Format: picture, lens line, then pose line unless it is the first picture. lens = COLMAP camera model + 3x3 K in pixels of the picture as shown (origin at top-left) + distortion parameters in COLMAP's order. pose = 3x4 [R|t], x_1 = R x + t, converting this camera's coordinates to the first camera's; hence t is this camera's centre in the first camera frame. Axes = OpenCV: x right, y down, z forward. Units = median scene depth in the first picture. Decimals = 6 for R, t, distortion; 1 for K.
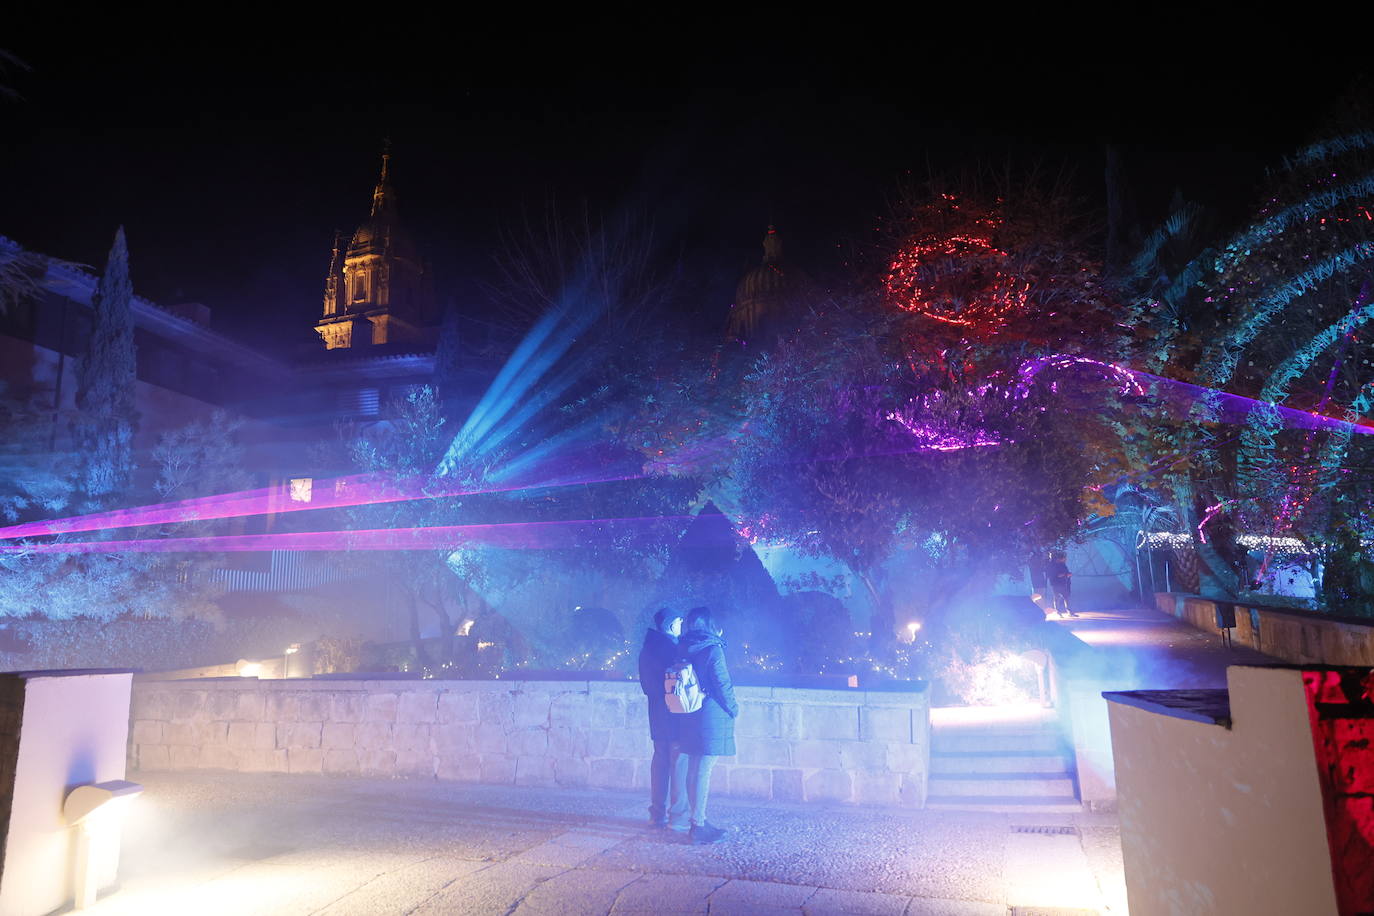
lens RADIAL K [[962.5, 0, 687.0], [0, 962.5, 458.0], [0, 0, 1]] dist [-0.003454, 0.002351]
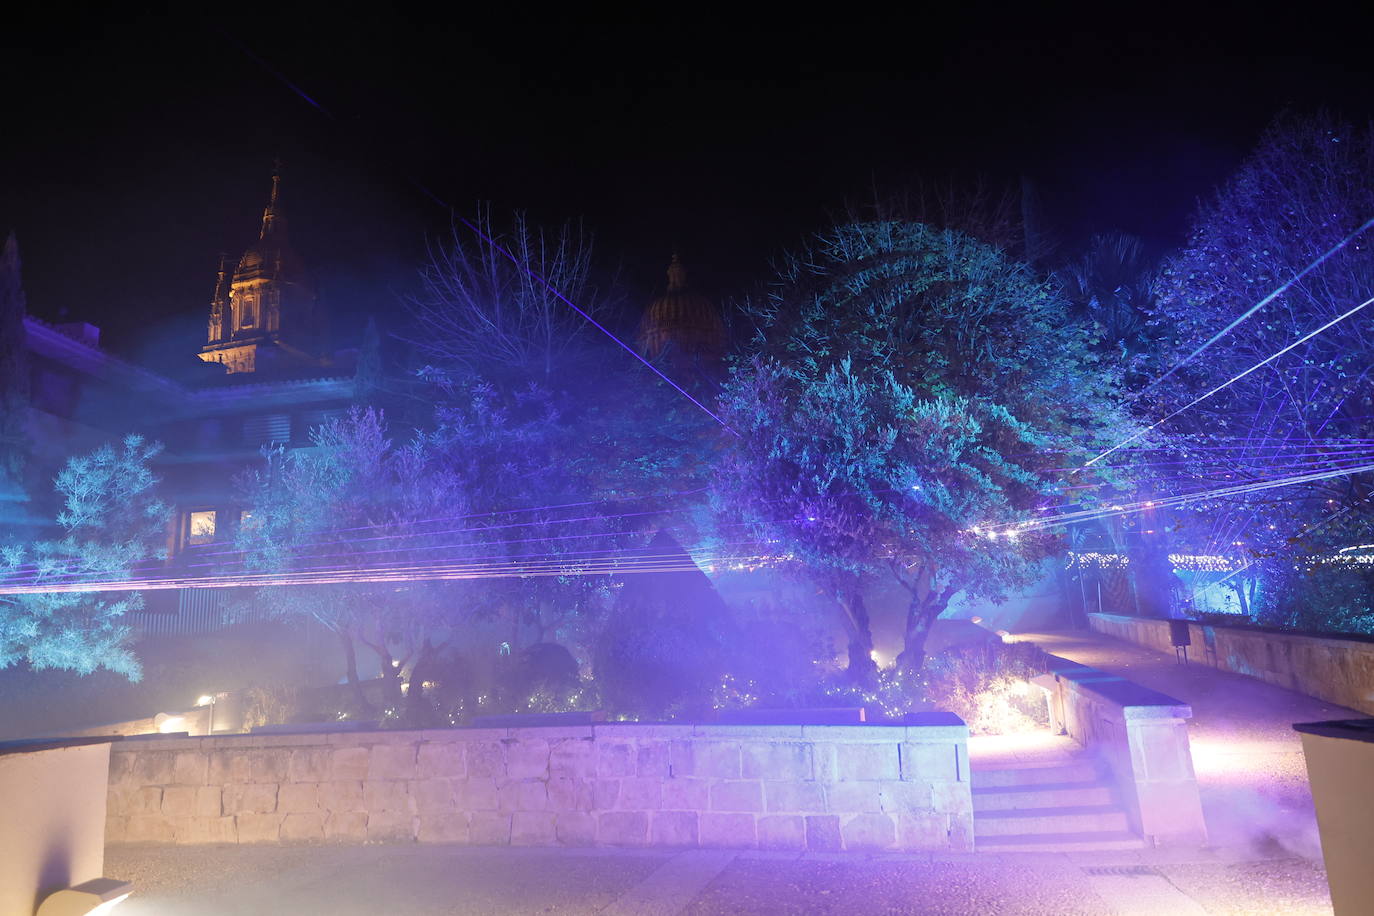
lens RADIAL K [[962.5, 0, 687.0], [0, 962.5, 458.0], [0, 0, 1]] dist [-0.003454, 0.002351]
pose [[0.994109, -0.007290, 0.108136, -0.096061], [0.010647, 0.999478, -0.030492, 0.007433], [-0.107857, 0.031464, 0.993668, 0.071577]]
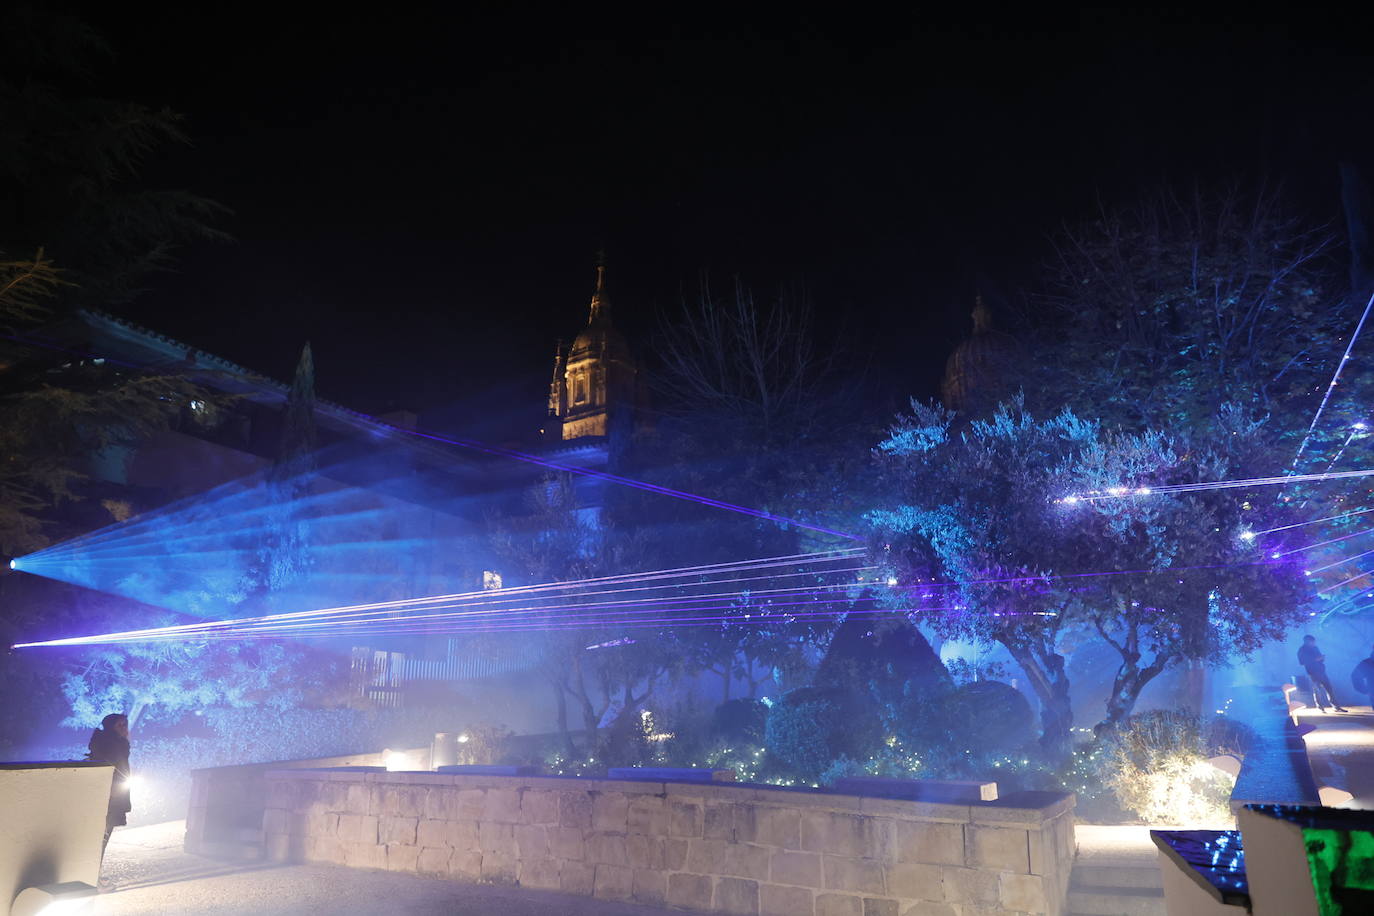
lens RADIAL K [[954.5, 0, 676.1], [0, 954.5, 453.0], [0, 0, 1]] dist [-0.005925, -0.000352]
pose [[0.969122, -0.056376, -0.240052, 0.120630], [0.033027, 0.994418, -0.100206, 0.012825], [0.244362, 0.089184, 0.965574, 0.097880]]
